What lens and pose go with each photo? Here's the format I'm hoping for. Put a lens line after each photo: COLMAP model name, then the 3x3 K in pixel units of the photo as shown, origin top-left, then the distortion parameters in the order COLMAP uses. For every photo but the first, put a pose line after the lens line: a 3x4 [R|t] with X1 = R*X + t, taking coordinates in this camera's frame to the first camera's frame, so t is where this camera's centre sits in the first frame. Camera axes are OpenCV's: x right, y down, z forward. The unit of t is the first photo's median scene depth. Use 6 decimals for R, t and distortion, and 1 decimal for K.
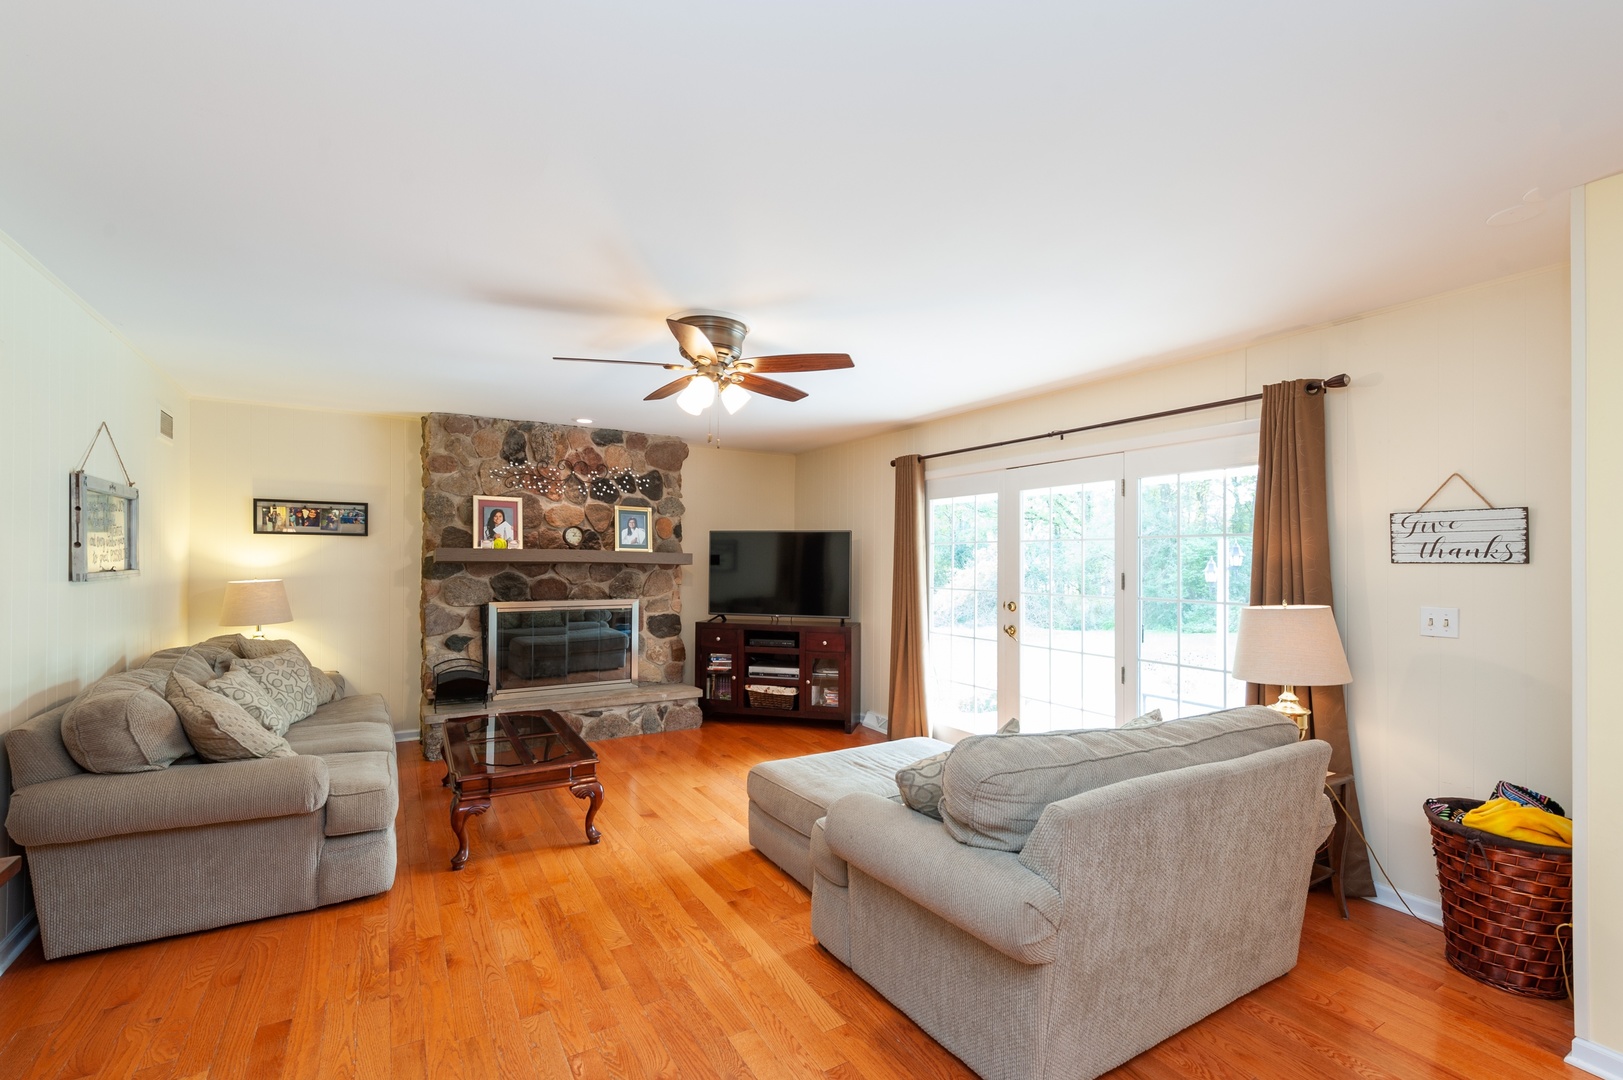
lens RADIAL K [[705.1, 0, 810.0], [0, 705.1, 560.9], [0, 0, 1]] dist [0.013901, -0.000165]
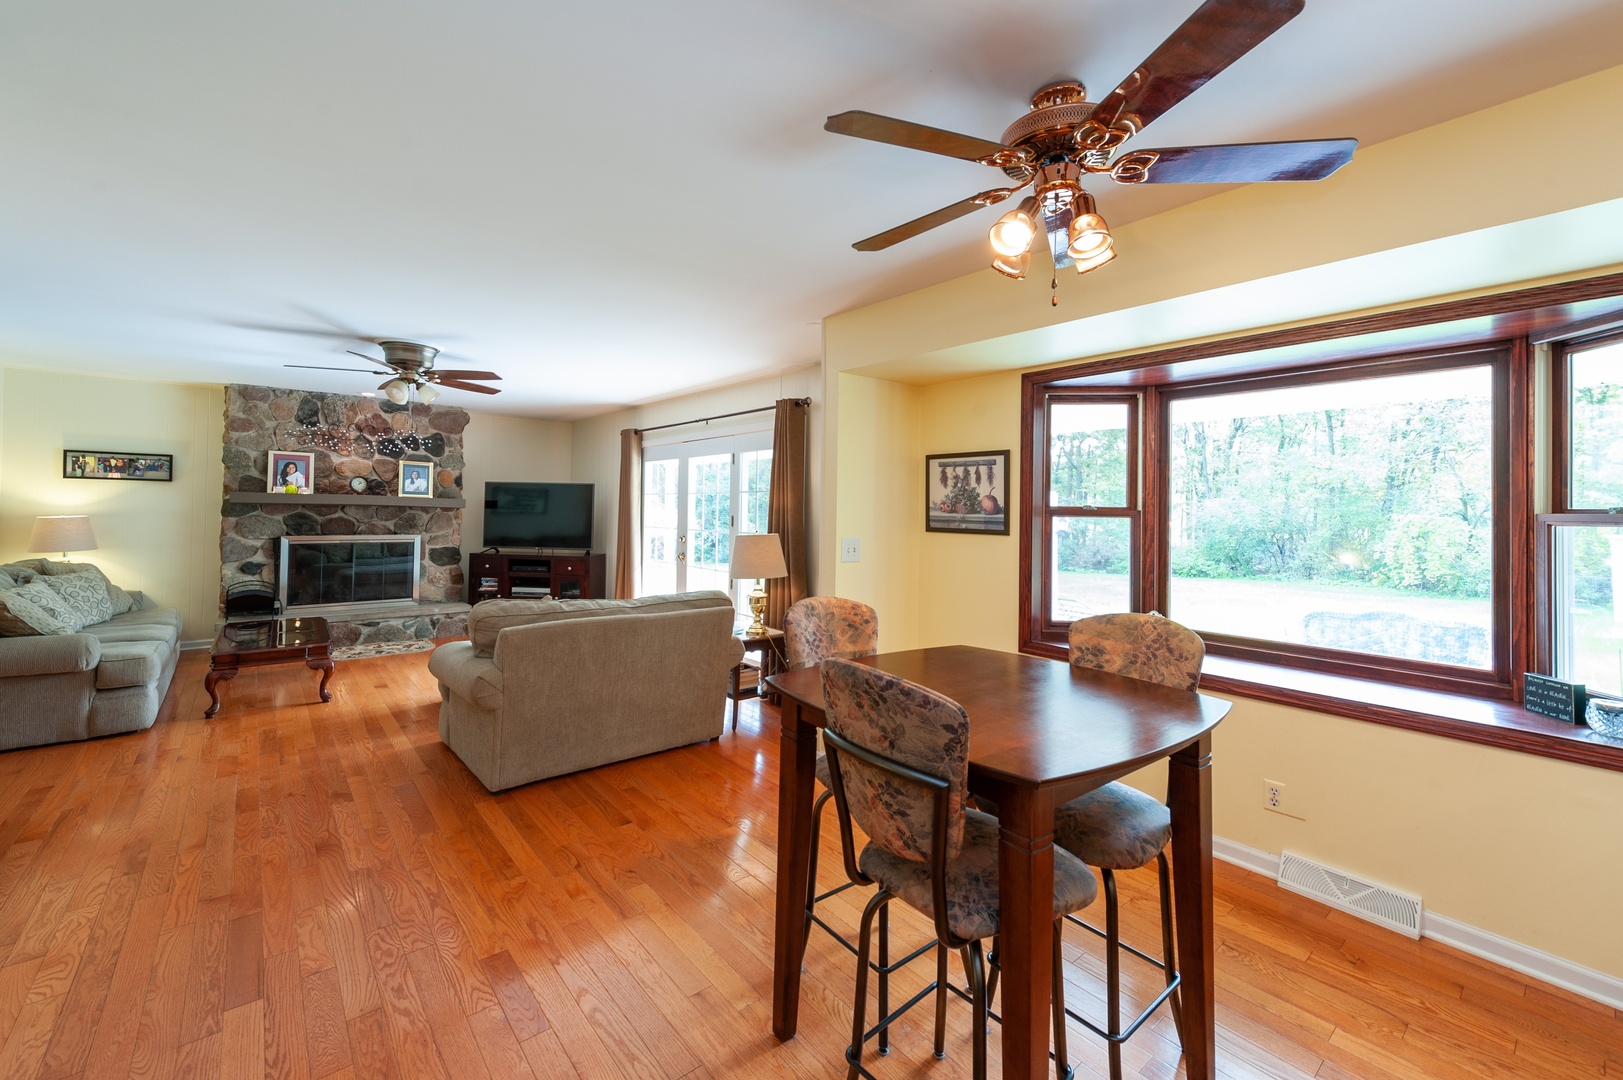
lens RADIAL K [[656.2, 0, 811.9], [0, 656.2, 501.9], [0, 0, 1]] dist [0.001618, 0.000124]
pose [[0.987344, 0.012767, 0.158078, 0.288592], [-0.010943, 0.999863, -0.012403, 0.002221], [-0.158214, 0.010517, 0.987349, -0.298062]]
